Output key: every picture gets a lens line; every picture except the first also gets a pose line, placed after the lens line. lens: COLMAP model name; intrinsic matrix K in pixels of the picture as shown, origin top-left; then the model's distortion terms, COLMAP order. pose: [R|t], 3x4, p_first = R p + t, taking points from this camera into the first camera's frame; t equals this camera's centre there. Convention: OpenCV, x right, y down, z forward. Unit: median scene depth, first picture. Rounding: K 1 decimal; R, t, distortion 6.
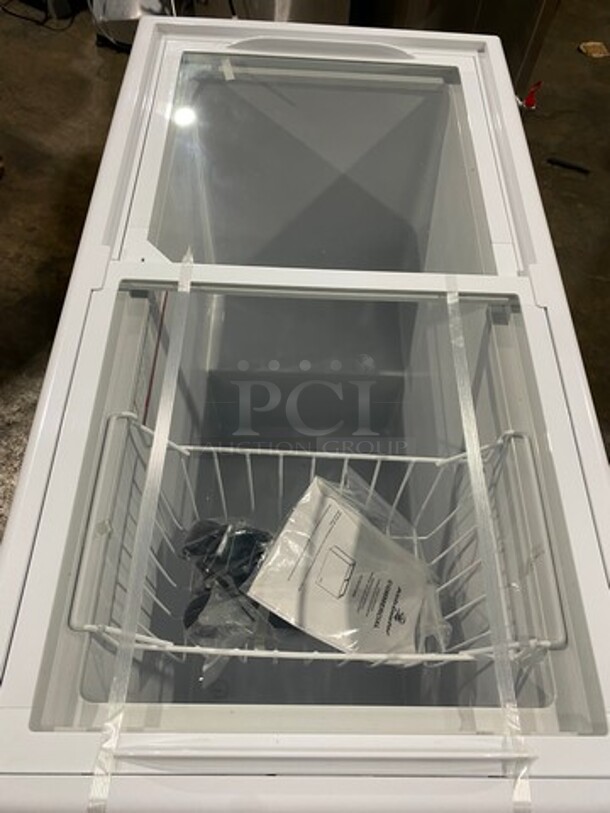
lens RADIAL K [[618.5, 0, 305.0], [0, 618.5, 406.5], [0, 0, 1]] dist [0.006115, 0.003181]
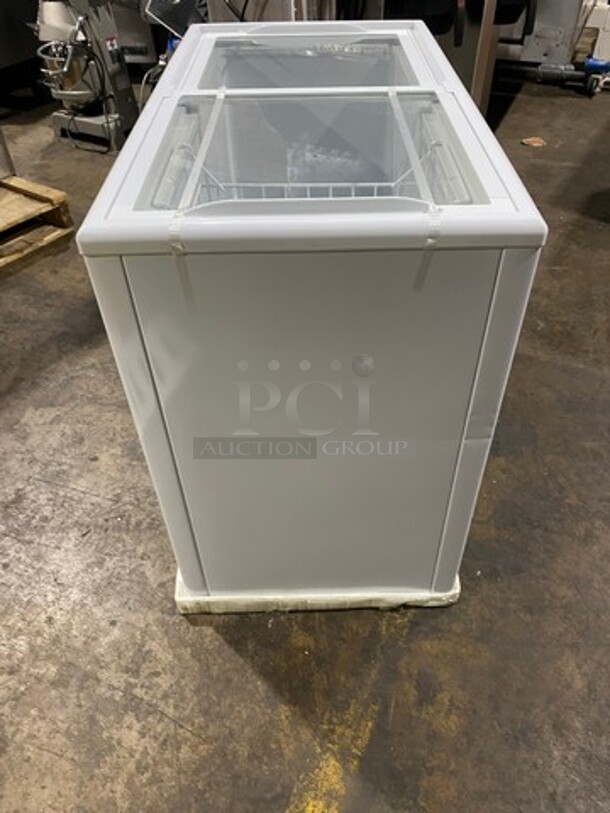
lens RADIAL K [[618.5, 0, 305.0], [0, 618.5, 406.5], [0, 0, 1]] dist [0.006115, 0.003181]
pose [[0.997860, -0.058023, -0.030161, 0.015026], [0.046846, 0.956069, -0.289374, 0.737980], [0.045626, 0.287342, 0.956741, -0.198448]]
